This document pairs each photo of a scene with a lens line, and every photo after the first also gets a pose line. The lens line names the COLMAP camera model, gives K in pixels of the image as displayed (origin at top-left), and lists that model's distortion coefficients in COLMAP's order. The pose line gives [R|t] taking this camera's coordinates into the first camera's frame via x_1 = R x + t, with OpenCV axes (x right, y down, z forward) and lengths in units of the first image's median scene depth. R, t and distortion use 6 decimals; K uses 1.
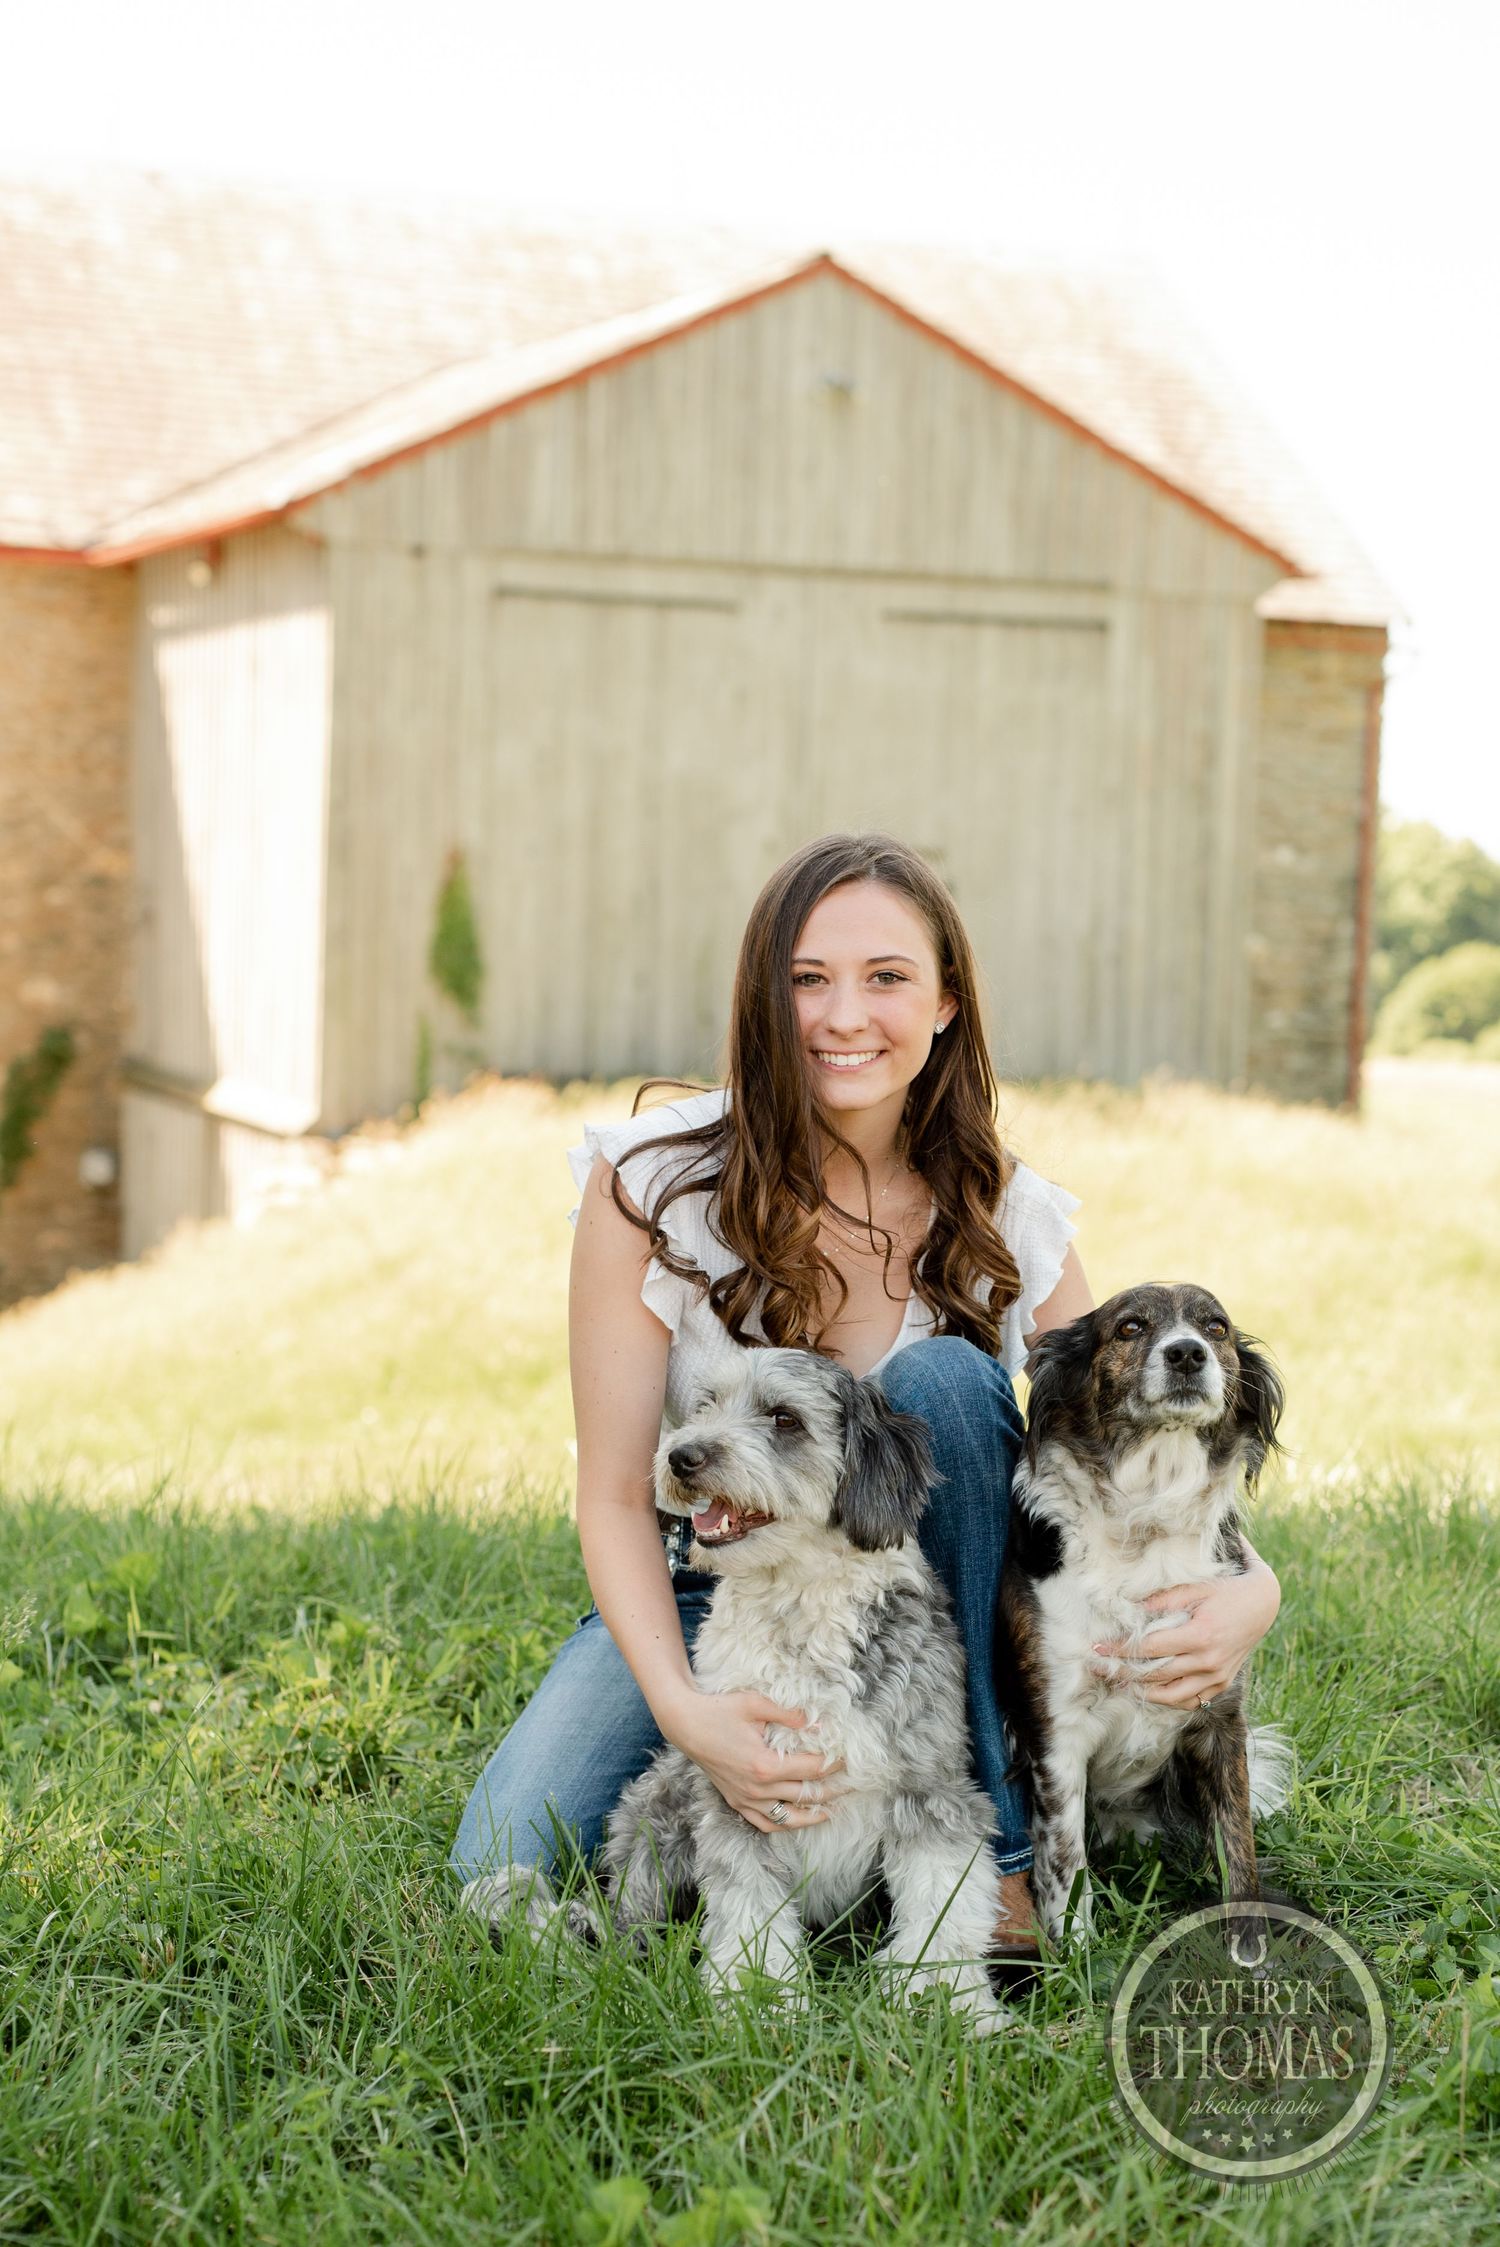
lens RADIAL K [[3456.4, 0, 750.0], [0, 3456.4, 1123.5], [0, 0, 1]] dist [0.003865, 0.120589]
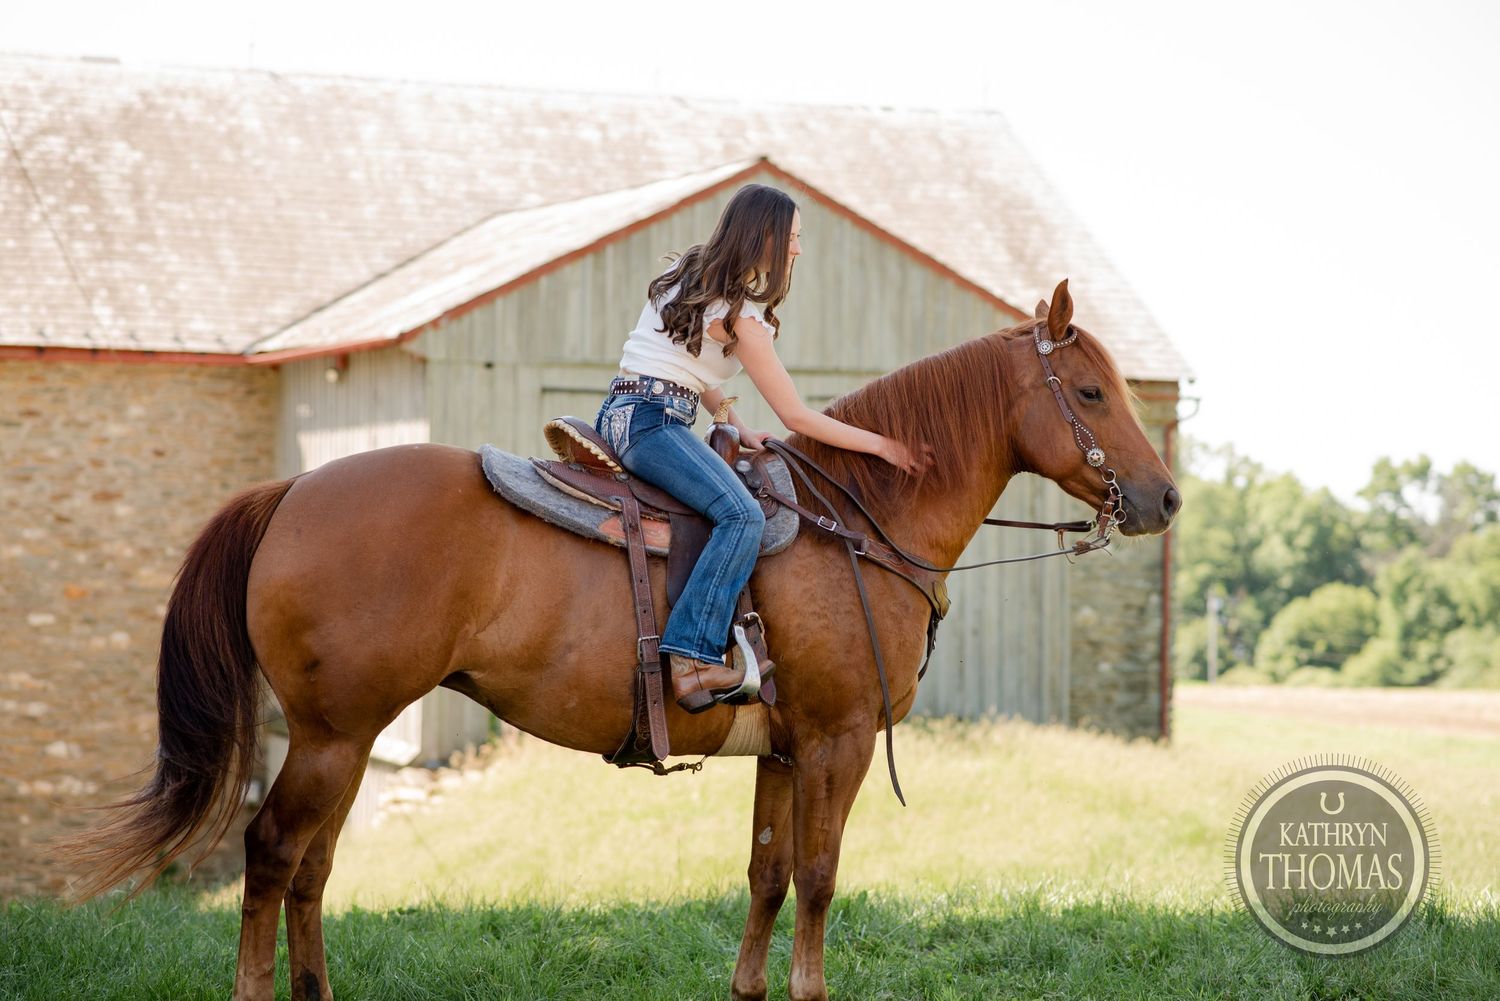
lens RADIAL K [[3616.5, 0, 750.0], [0, 3616.5, 500.5], [0, 0, 1]] dist [0.004424, 0.033102]
pose [[0.999746, -0.017836, 0.013796, -0.006837], [0.018738, 0.997492, -0.068247, -0.001392], [-0.012544, 0.068488, 0.997573, -0.470000]]
